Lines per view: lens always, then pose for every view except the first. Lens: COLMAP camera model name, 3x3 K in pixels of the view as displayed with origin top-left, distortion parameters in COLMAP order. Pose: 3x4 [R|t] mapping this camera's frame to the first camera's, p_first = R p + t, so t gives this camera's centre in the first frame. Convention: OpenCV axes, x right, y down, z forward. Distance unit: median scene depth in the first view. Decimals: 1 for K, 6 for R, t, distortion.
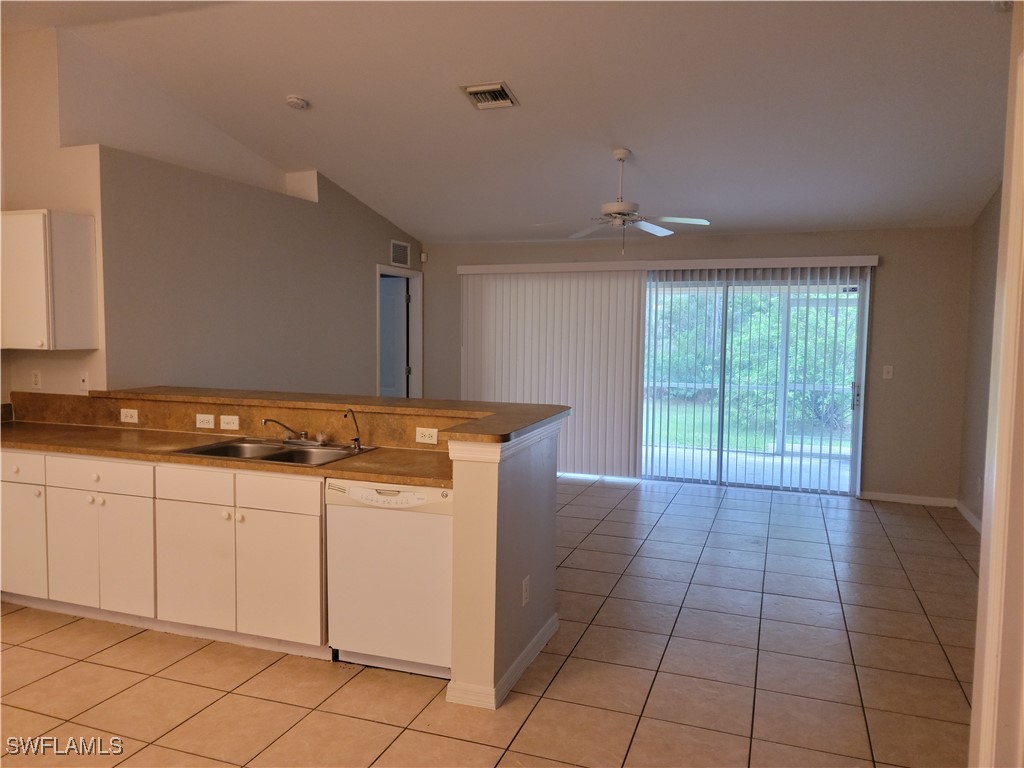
lens RADIAL K [[753.4, 0, 512.1], [0, 753.4, 382.0], [0, 0, 1]] dist [0.066513, -0.027648]
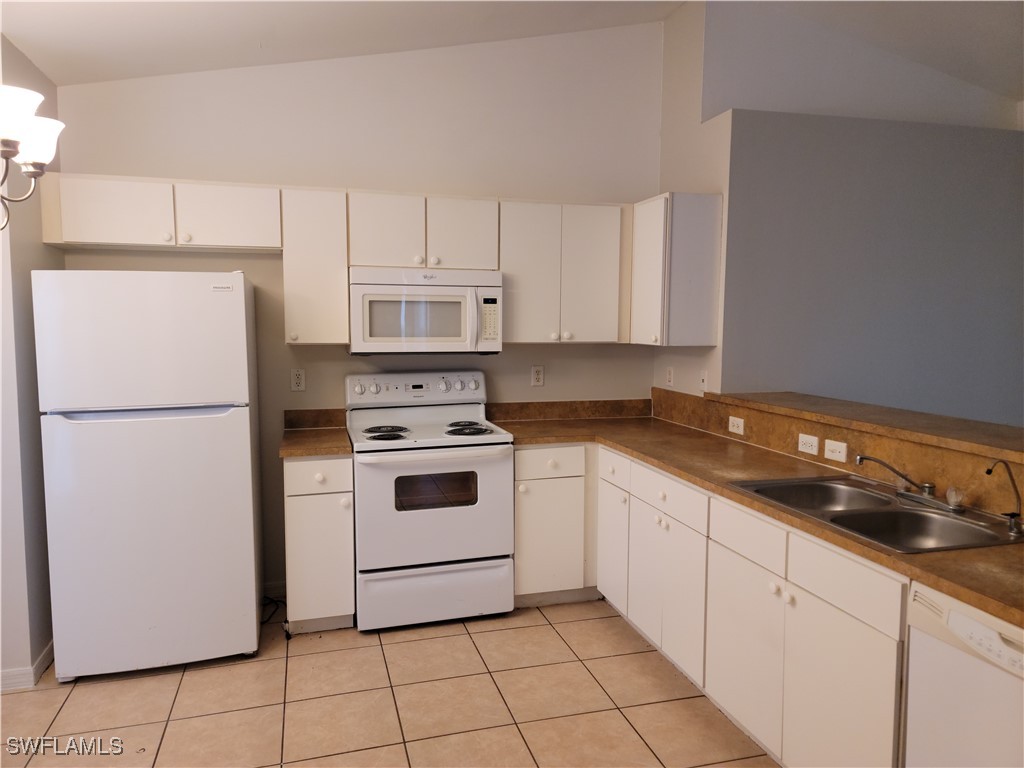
lens RADIAL K [[753.4, 0, 514.6], [0, 753.4, 385.1], [0, 0, 1]] dist [0.066513, -0.027648]
pose [[0.593735, 0.064336, -0.802085, 0.025062], [-0.057495, 0.997643, 0.037461, -0.018479], [0.802604, 0.023874, 0.596034, 0.317997]]
